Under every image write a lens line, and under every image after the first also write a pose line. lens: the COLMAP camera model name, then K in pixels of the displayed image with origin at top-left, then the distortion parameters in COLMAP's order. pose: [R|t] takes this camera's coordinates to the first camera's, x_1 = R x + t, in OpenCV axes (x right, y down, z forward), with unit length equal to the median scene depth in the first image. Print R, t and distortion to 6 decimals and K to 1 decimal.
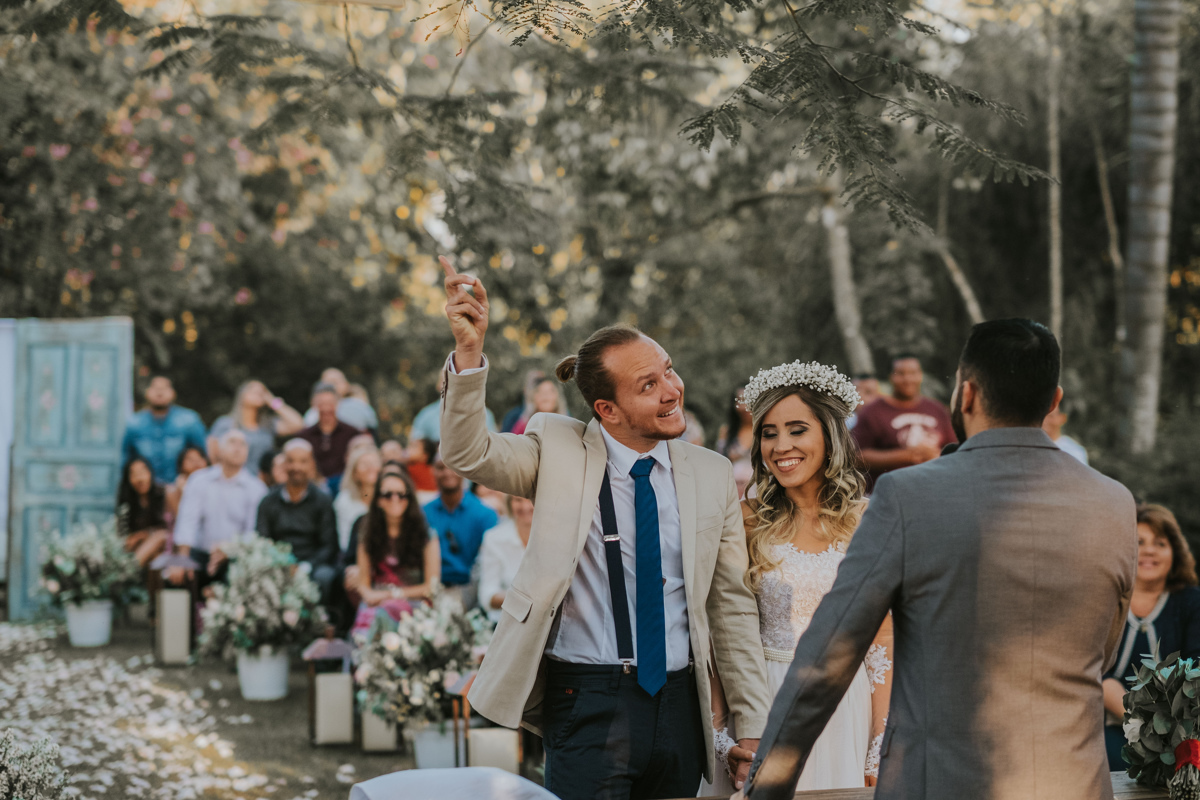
lens RADIAL K [[2921.6, 0, 600.2], [0, 2921.6, 402.1], [0, 0, 1]] dist [0.117979, 0.000000]
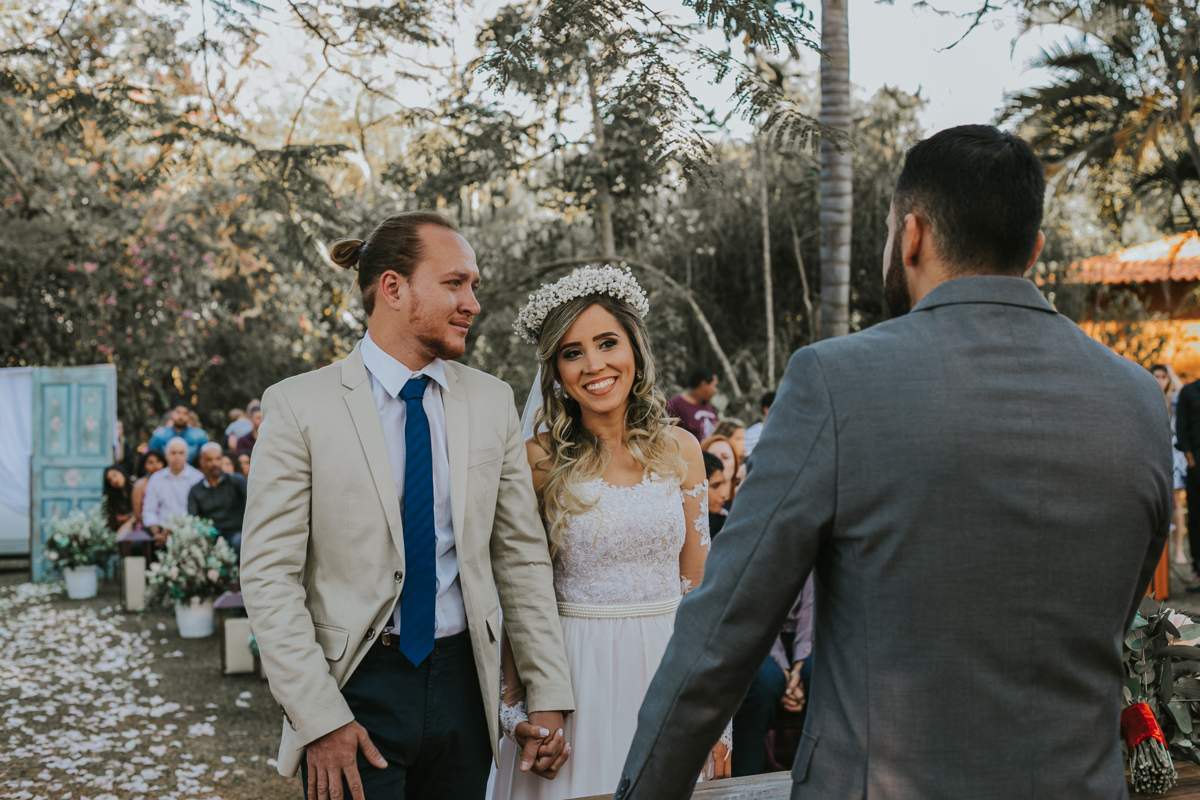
lens RADIAL K [[1746.4, 0, 597.2], [0, 1746.4, 398.8], [0, 0, 1]] dist [-0.044899, 0.000000]
pose [[0.996643, -0.023747, 0.078346, 0.006185], [0.025321, 0.999496, -0.019151, 0.011885], [-0.077852, 0.021070, 0.996742, 0.176065]]
